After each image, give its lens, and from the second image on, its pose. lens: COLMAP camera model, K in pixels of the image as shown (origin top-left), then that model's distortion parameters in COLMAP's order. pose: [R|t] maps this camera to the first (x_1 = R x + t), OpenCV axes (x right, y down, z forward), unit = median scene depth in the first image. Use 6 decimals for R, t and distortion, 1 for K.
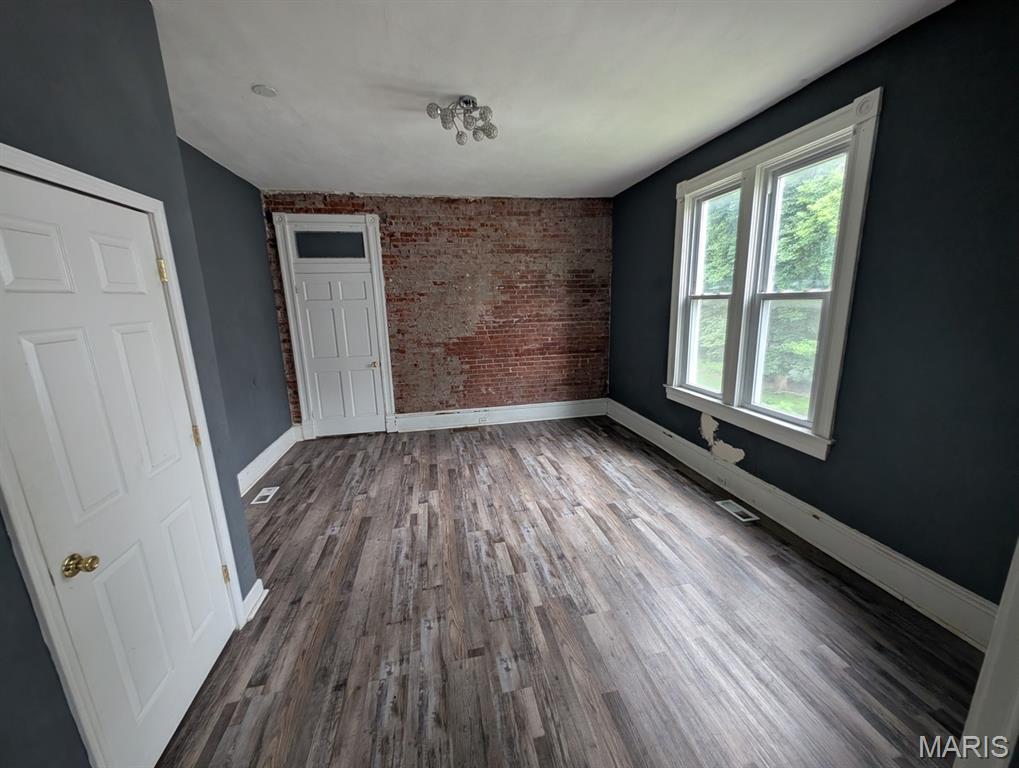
lens RADIAL K [[381.7, 0, 507.8], [0, 381.7, 381.4], [0, 0, 1]] dist [0.019262, -0.009394]
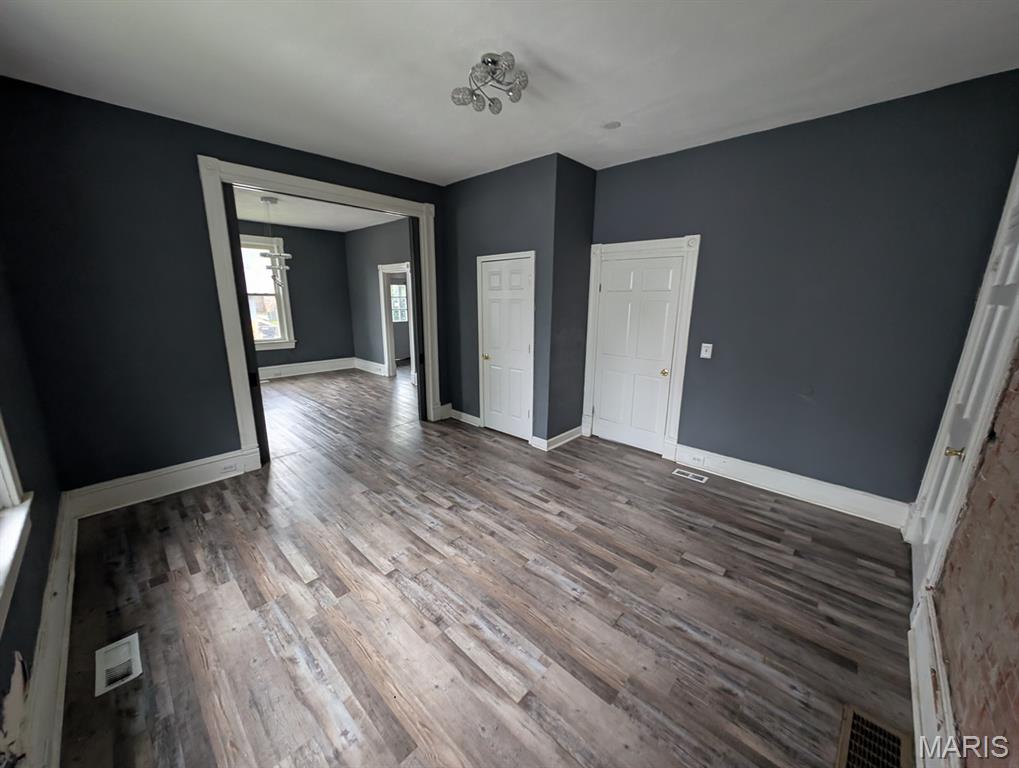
lens RADIAL K [[381.7, 0, 507.8], [0, 381.7, 381.4], [0, 0, 1]] dist [0.019262, -0.009394]
pose [[-0.819037, 0.145827, -0.554900, 0.330251], [-0.104390, 0.913140, 0.394053, -0.307606], [0.564165, 0.380670, -0.732672, 1.421123]]
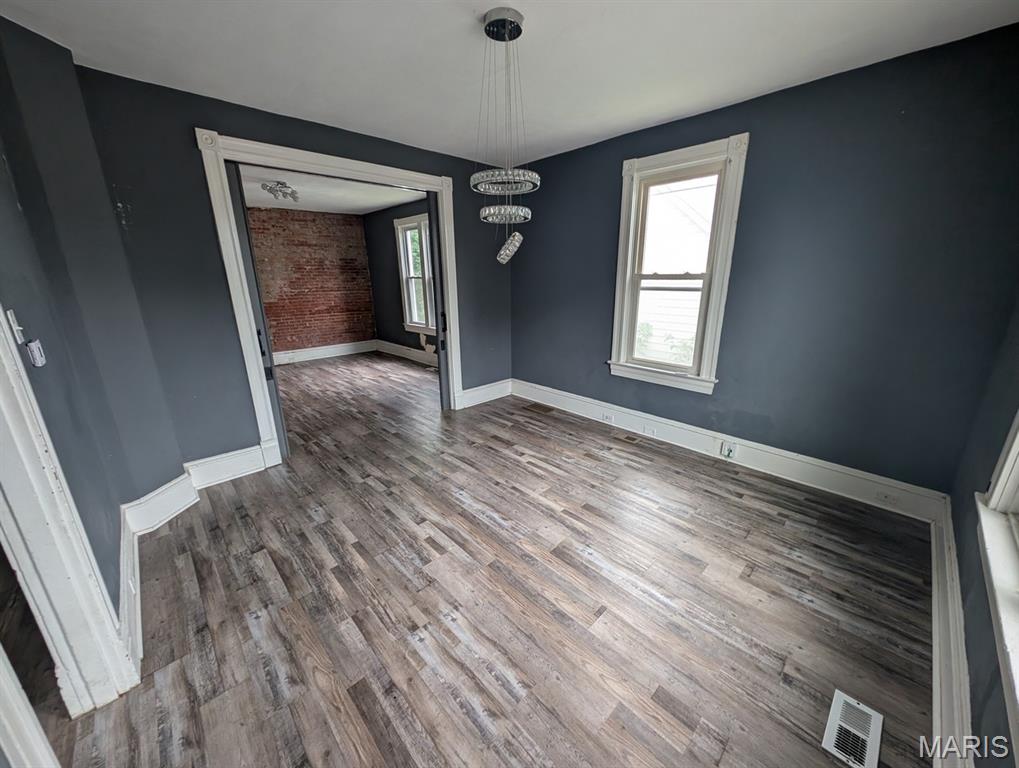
lens RADIAL K [[381.7, 0, 507.8], [0, 381.7, 381.4], [0, 0, 1]] dist [0.019262, -0.009394]
pose [[0.843530, -0.132031, 0.520600, -0.223548], [0.102798, 0.991082, 0.084786, 0.228150], [-0.527152, -0.018003, 0.849580, -1.101374]]
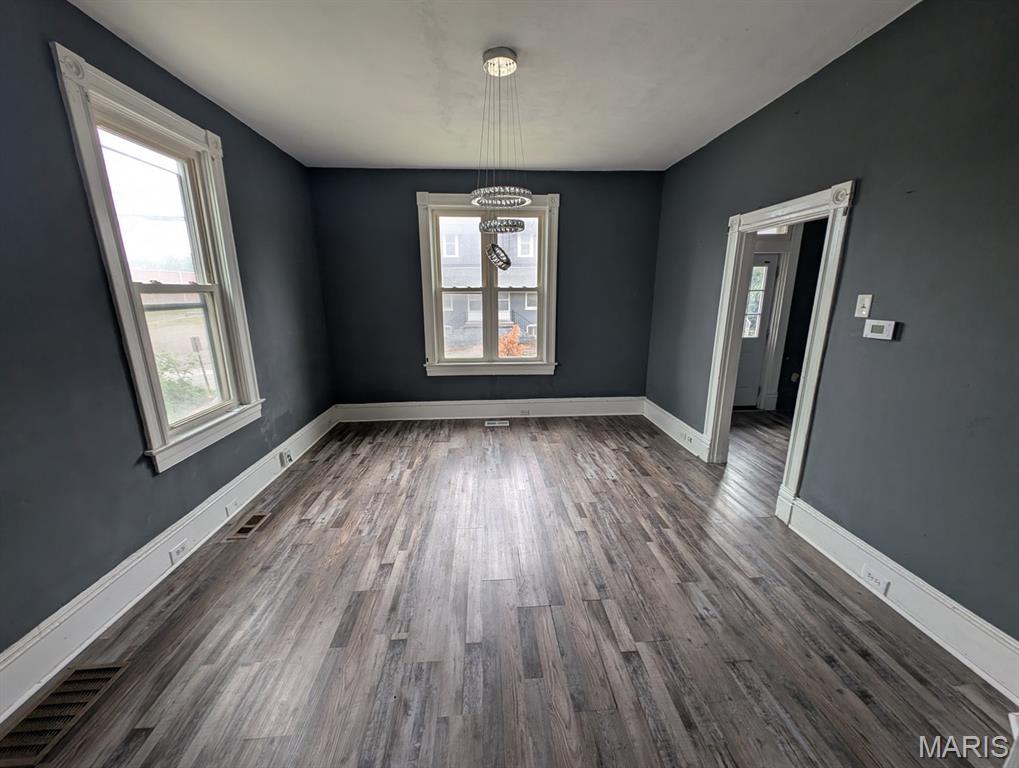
lens RADIAL K [[381.7, 0, 507.8], [0, 381.7, 381.4], [0, 0, 1]] dist [0.019262, -0.009394]
pose [[-0.990682, -0.000874, 0.136189, 0.042356], [0.057239, 0.904703, 0.422180, -0.040356], [-0.123580, 0.426042, -0.896223, 0.241912]]
